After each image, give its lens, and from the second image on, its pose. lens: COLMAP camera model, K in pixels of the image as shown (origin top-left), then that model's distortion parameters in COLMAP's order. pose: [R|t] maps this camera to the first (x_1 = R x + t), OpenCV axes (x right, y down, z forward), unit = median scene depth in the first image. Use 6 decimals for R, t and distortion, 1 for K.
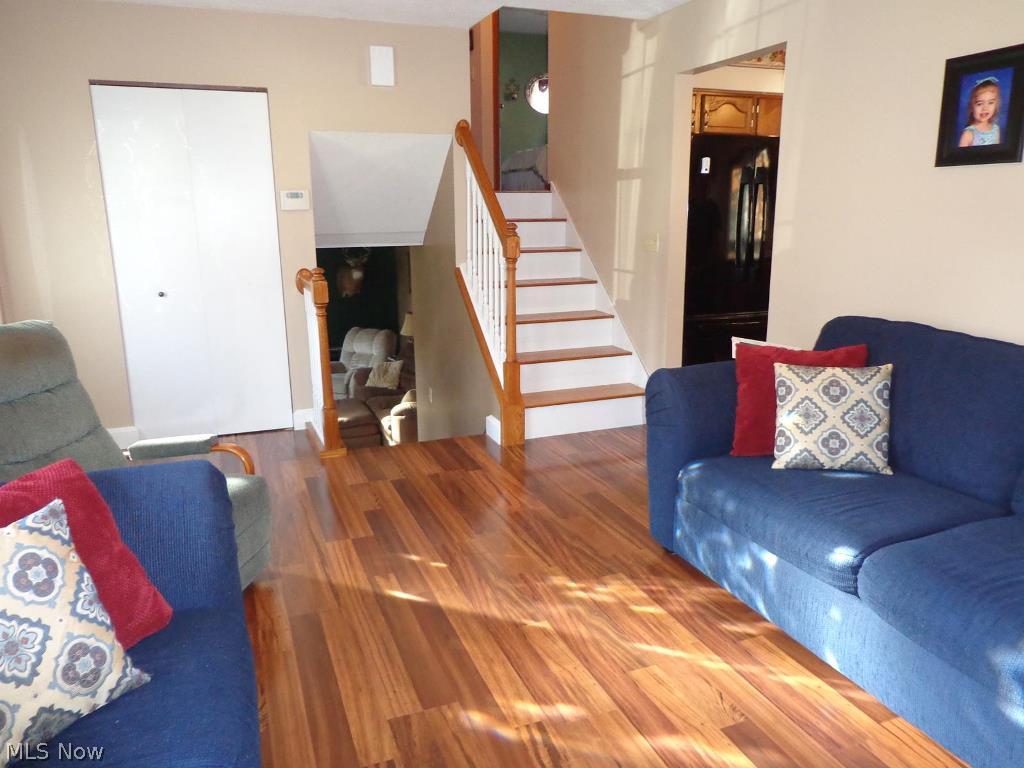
lens RADIAL K [[756.0, 0, 509.2], [0, 756.0, 377.3], [0, 0, 1]] dist [-0.002266, -0.004189]
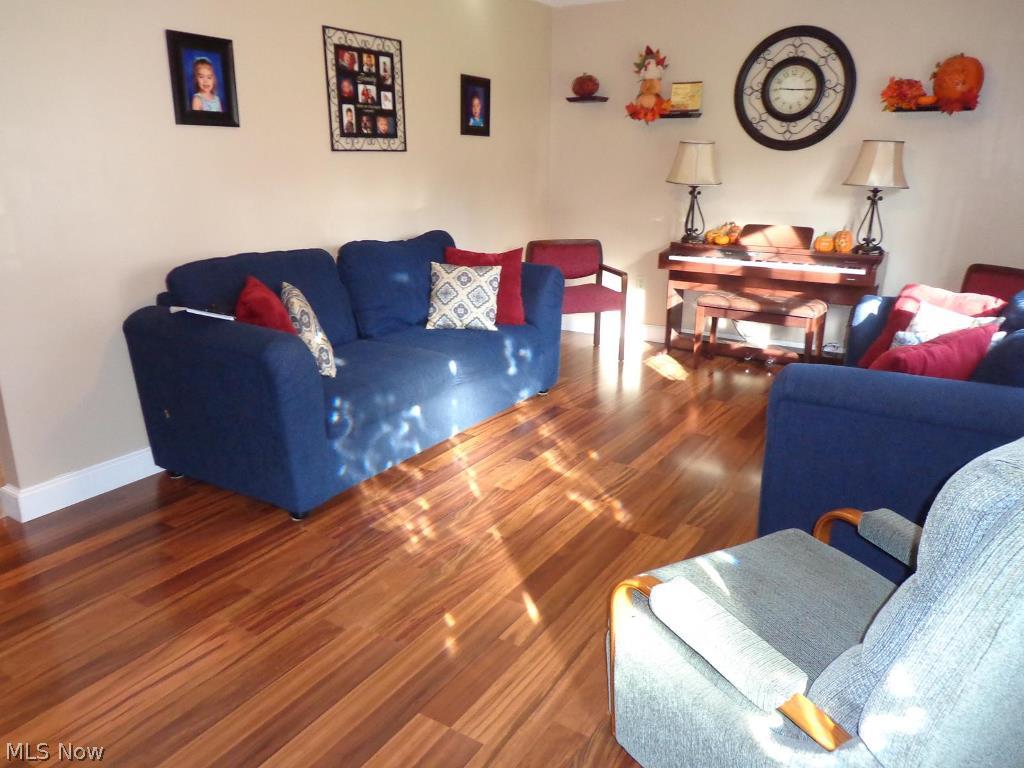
lens RADIAL K [[756.0, 0, 514.2], [0, 756.0, 385.5], [0, 0, 1]] dist [-0.002266, -0.004189]
pose [[-0.602467, -0.224727, 0.765853, -0.783811], [0.173680, 0.899636, 0.400611, -0.315888], [-0.779018, 0.374369, -0.502970, 1.435627]]
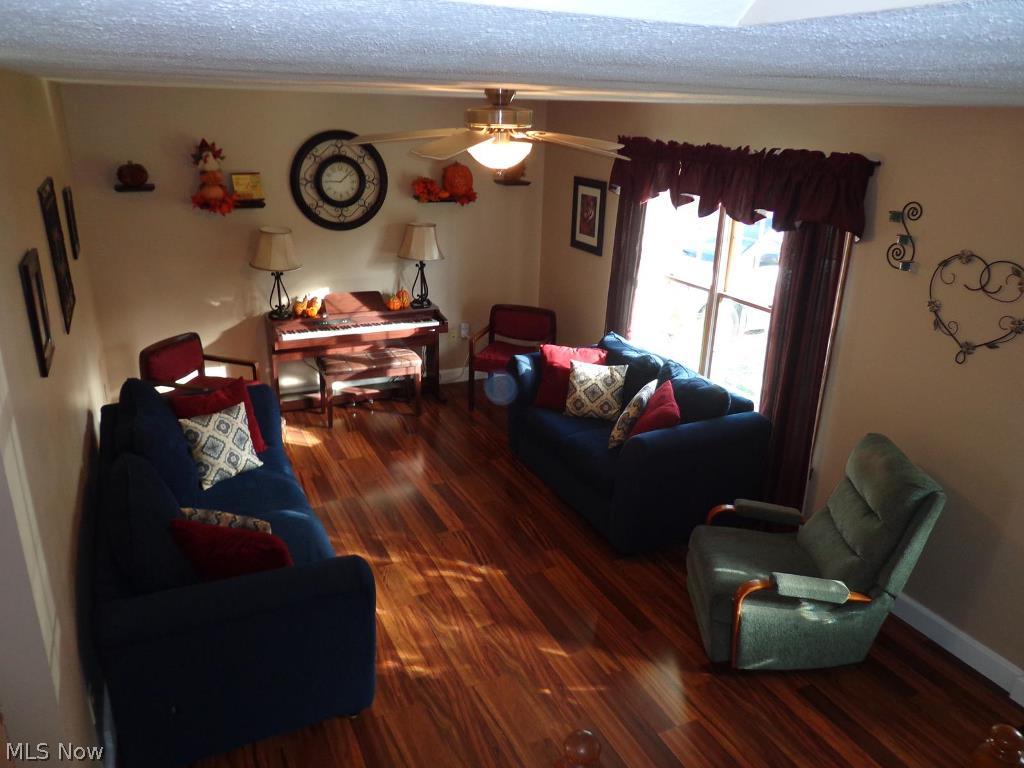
lens RADIAL K [[756.0, 0, 518.7], [0, 756.0, 386.1], [0, 0, 1]] dist [-0.002266, -0.004189]
pose [[-0.995805, 0.009454, -0.091015, 0.096126], [-0.041126, 0.842295, 0.537446, -0.829488], [0.081743, 0.538934, -0.838372, 1.939027]]
